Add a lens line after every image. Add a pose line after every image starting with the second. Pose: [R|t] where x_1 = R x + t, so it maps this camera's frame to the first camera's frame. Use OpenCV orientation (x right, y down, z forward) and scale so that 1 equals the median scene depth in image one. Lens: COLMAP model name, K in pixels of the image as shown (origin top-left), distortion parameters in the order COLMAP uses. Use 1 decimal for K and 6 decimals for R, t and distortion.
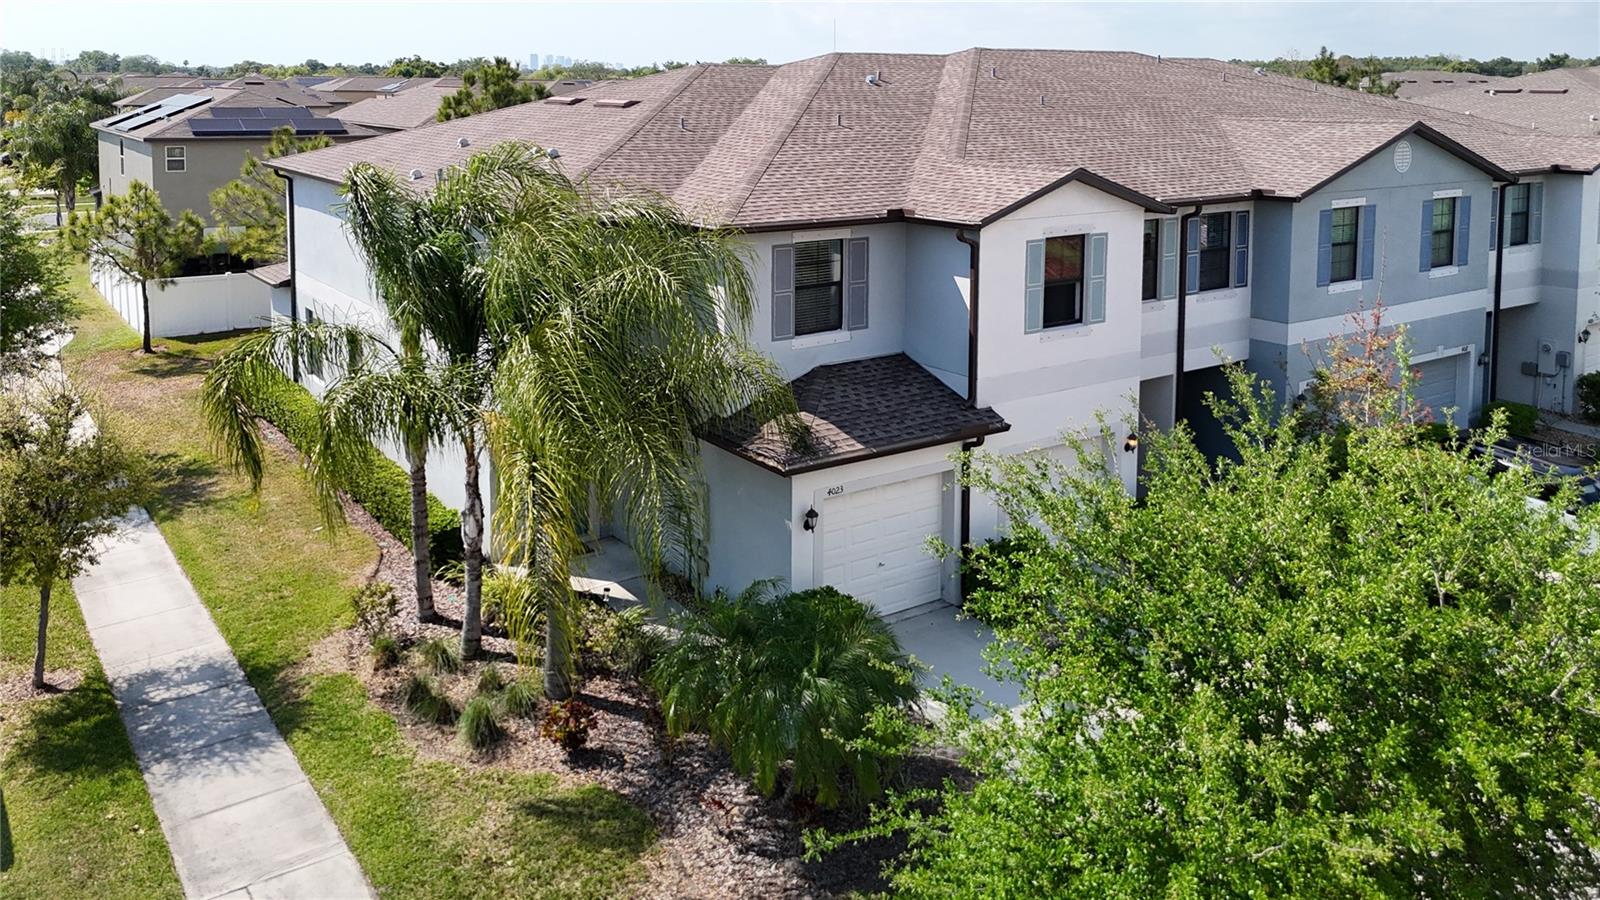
lens RADIAL K [[1283.1, 0, 836.3], [0, 1283.1, 255.0], [0, 0, 1]] dist [0.006797, -0.005082]
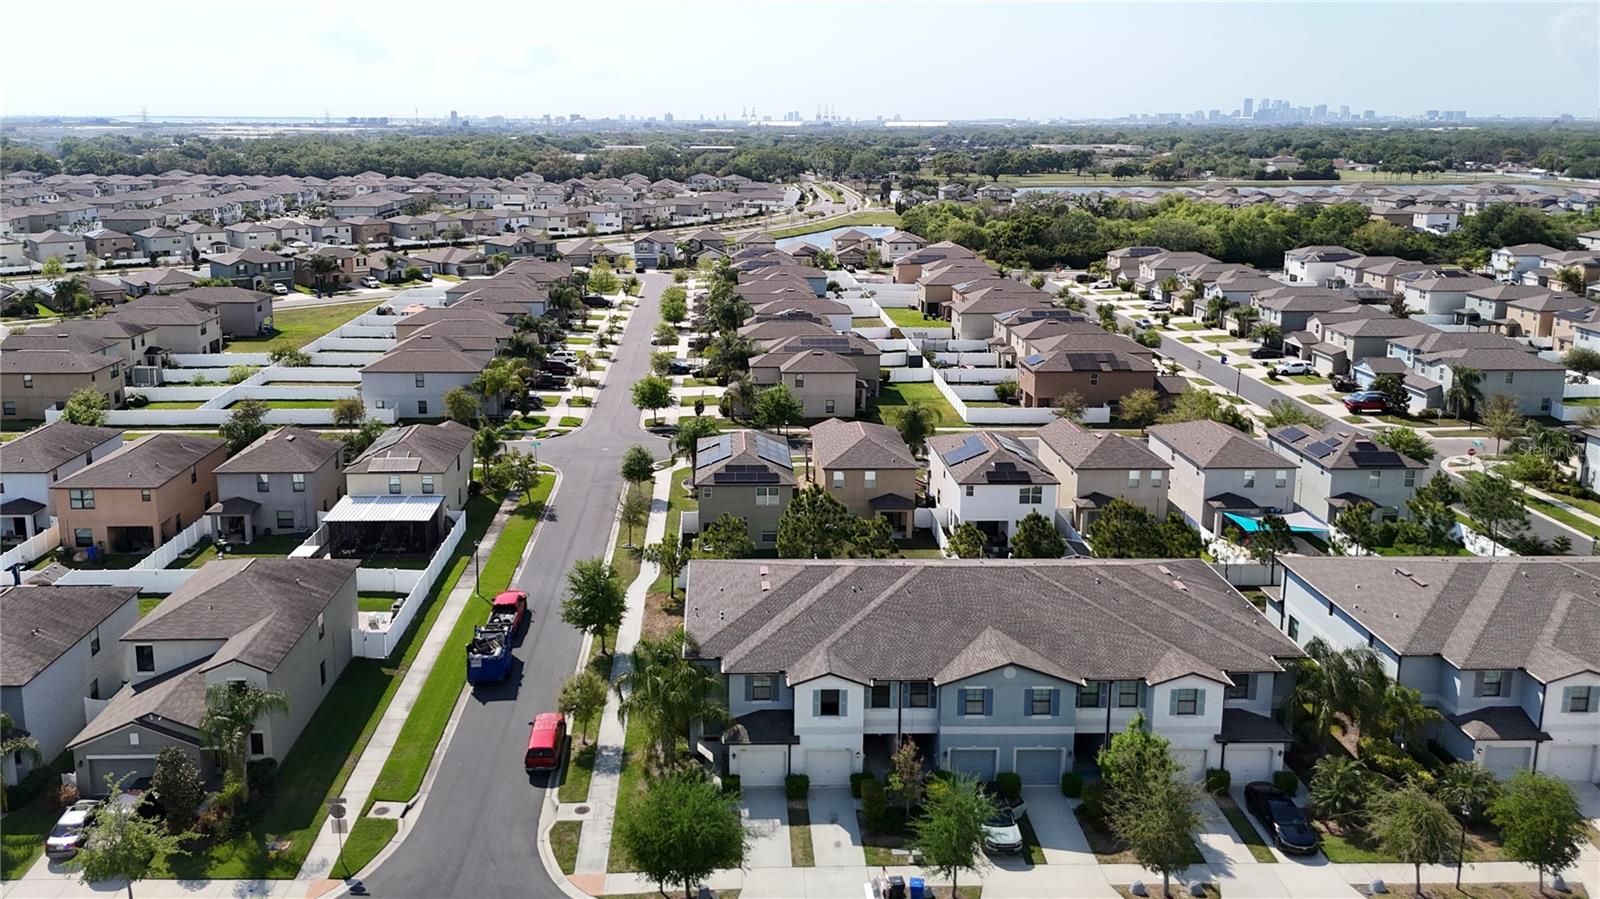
lens RADIAL K [[1188.5, 0, 756.6], [0, 1188.5, 363.5], [0, 0, 1]] dist [0.087608, -0.130239]
pose [[0.829428, 0.104362, -0.548779, 1.651689], [-0.081437, 0.994488, 0.066039, -1.054778], [0.552646, -0.010084, 0.833355, -1.690155]]
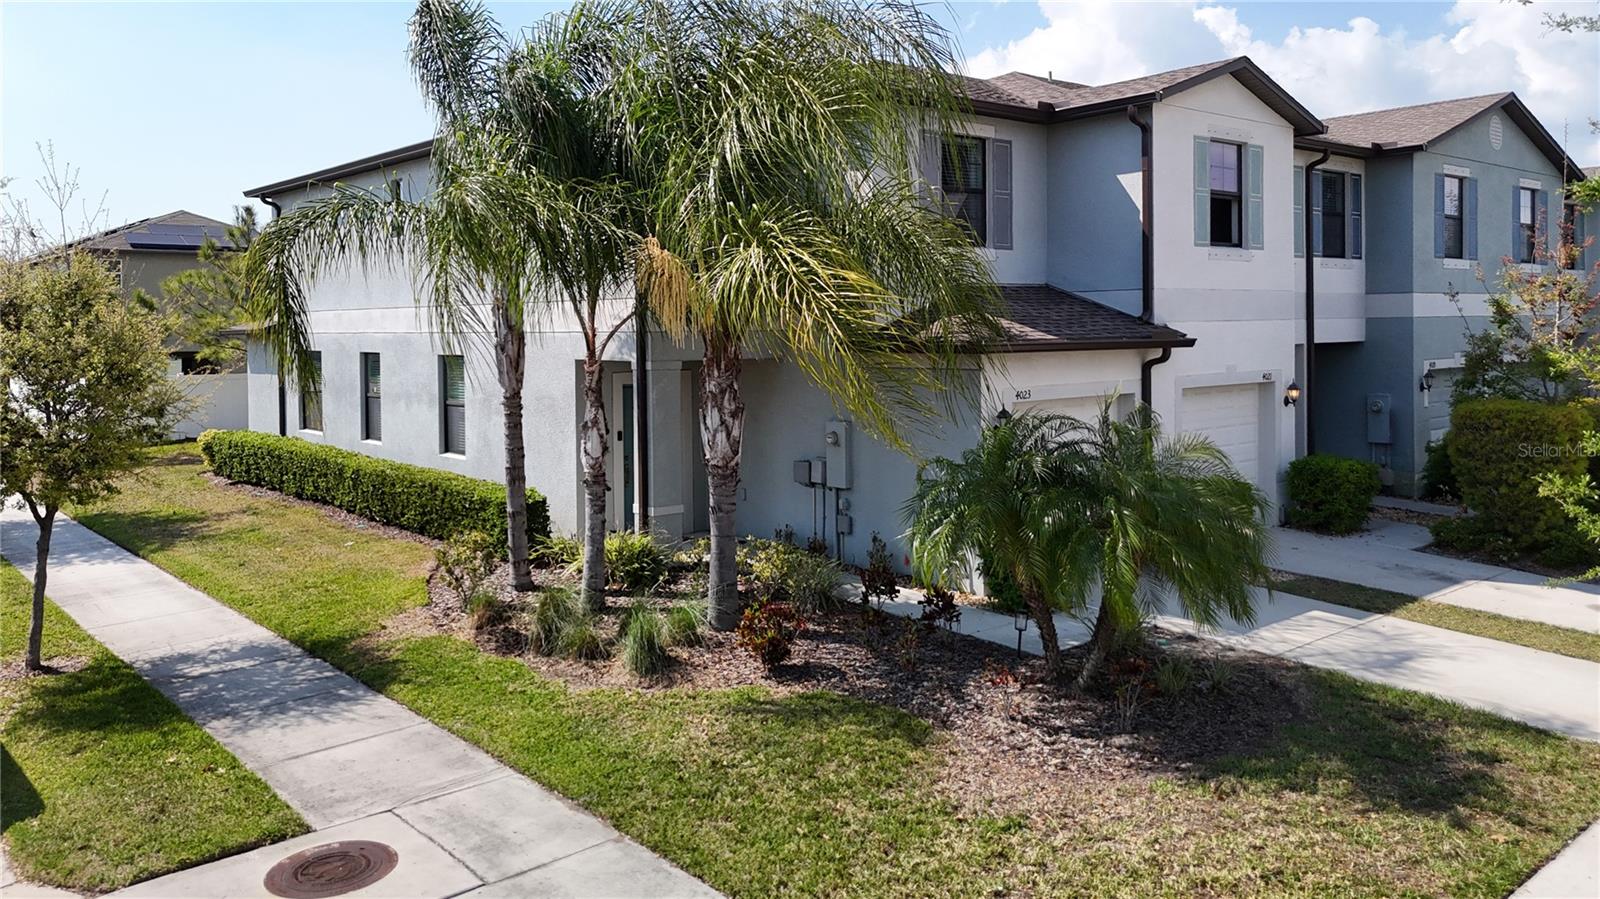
lens RADIAL K [[1229.8, 0, 795.7], [0, 1229.8, 399.4], [0, 0, 1]] dist [0.008261, 0.000849]
pose [[0.996547, -0.034248, 0.075642, -0.191293], [0.041049, 0.995072, -0.090262, 0.230329], [-0.072178, 0.093056, 0.993041, 0.193854]]
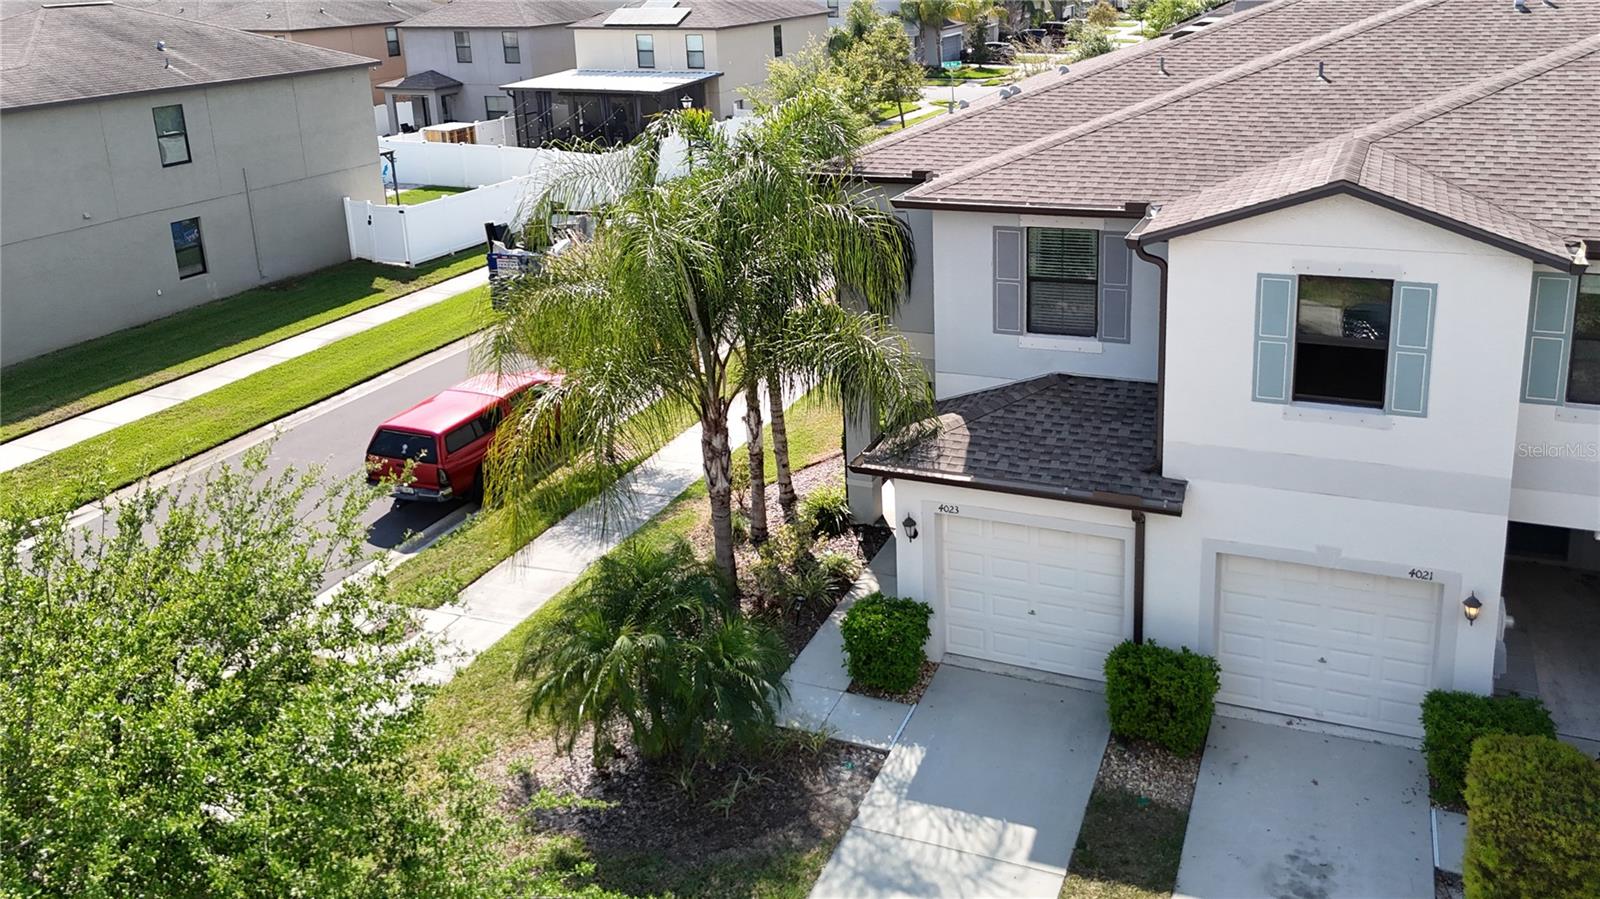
lens RADIAL K [[1284.1, 0, 845.8], [0, 1284.1, 297.3], [0, 0, 1]] dist [-0.002060, -0.007520]
pose [[0.522695, 0.197032, -0.829439, 0.614887], [-0.082308, 0.980044, 0.180939, -0.107156], [0.848537, -0.026307, 0.528482, 0.424750]]
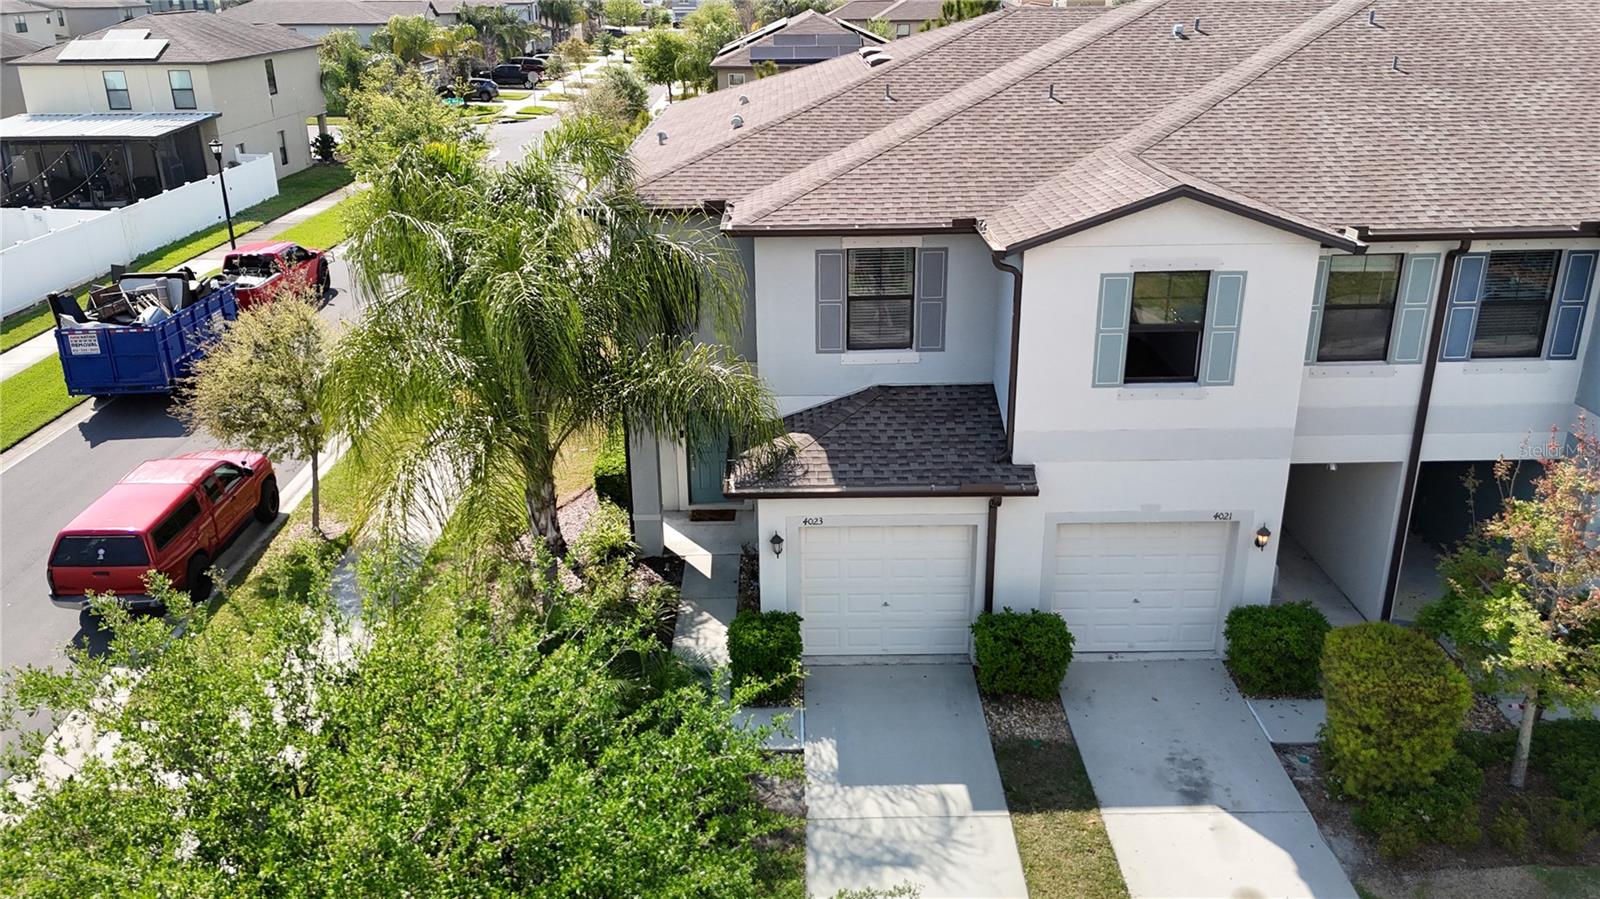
lens RADIAL K [[1237.4, 0, 797.6], [0, 1237.4, 478.0], [0, 0, 1]] dist [0.062680, -0.100748]
pose [[0.816739, 0.200486, -0.541058, 0.436257], [-0.064625, 0.963579, 0.259497, -0.077201], [0.573377, -0.176975, 0.799949, 0.239715]]
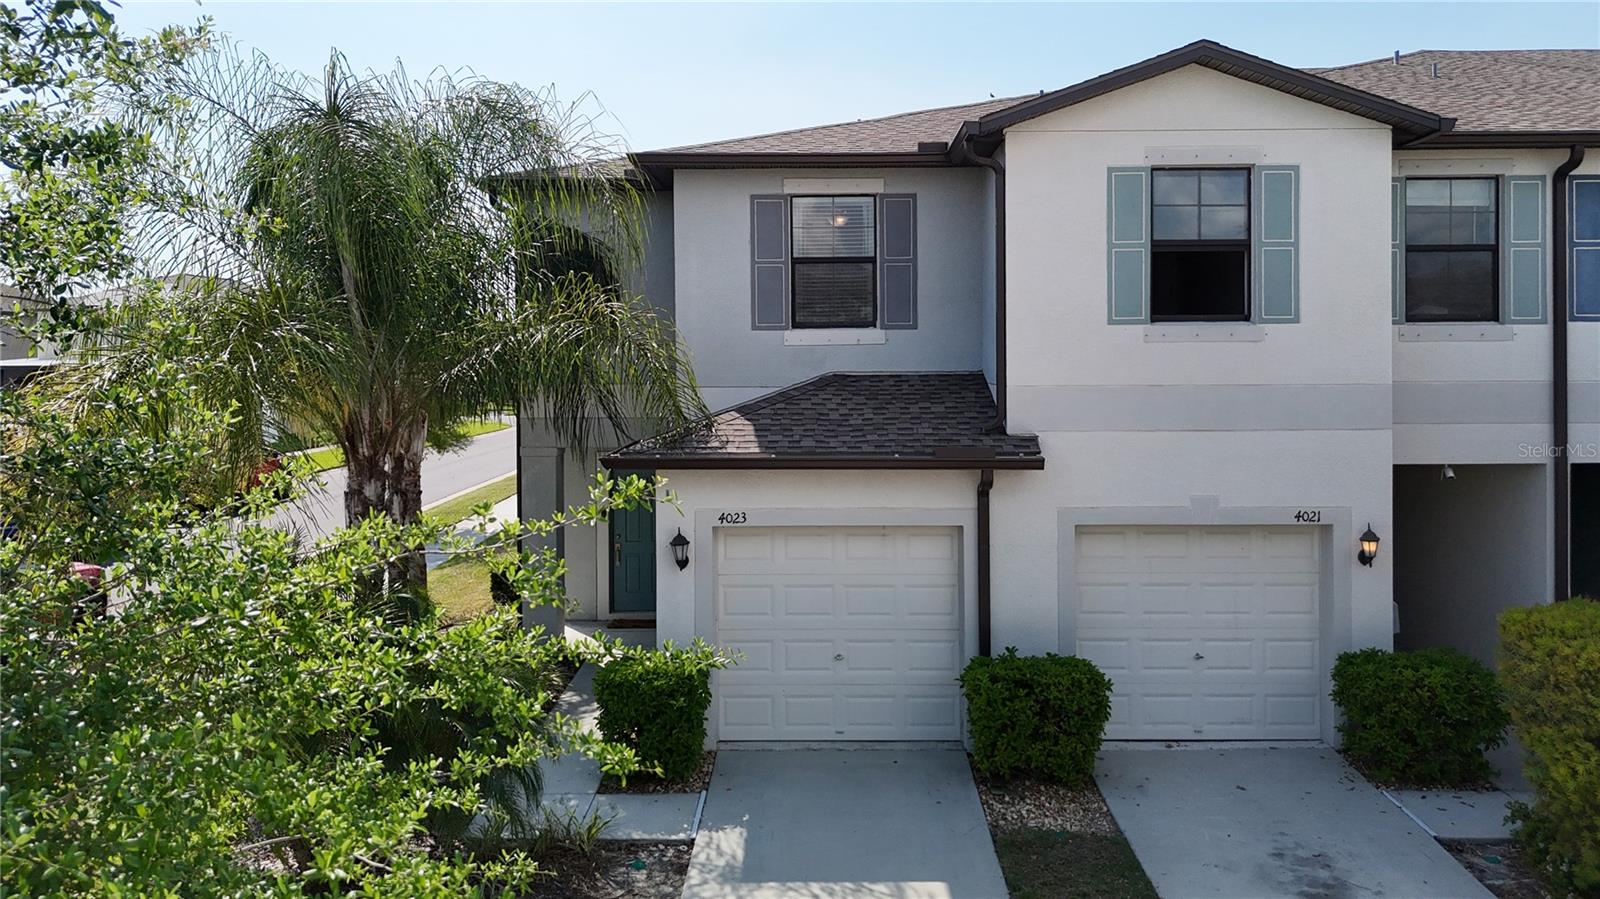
lens RADIAL K [[1224.5, 0, 828.1], [0, 1224.5, 383.4], [0, 0, 1]] dist [0.035547, -0.006581]
pose [[0.811314, -0.003208, -0.584602, 0.380289], [-0.073008, 0.991600, -0.106763, 0.162446], [0.580034, 0.129299, 0.804265, 0.454144]]
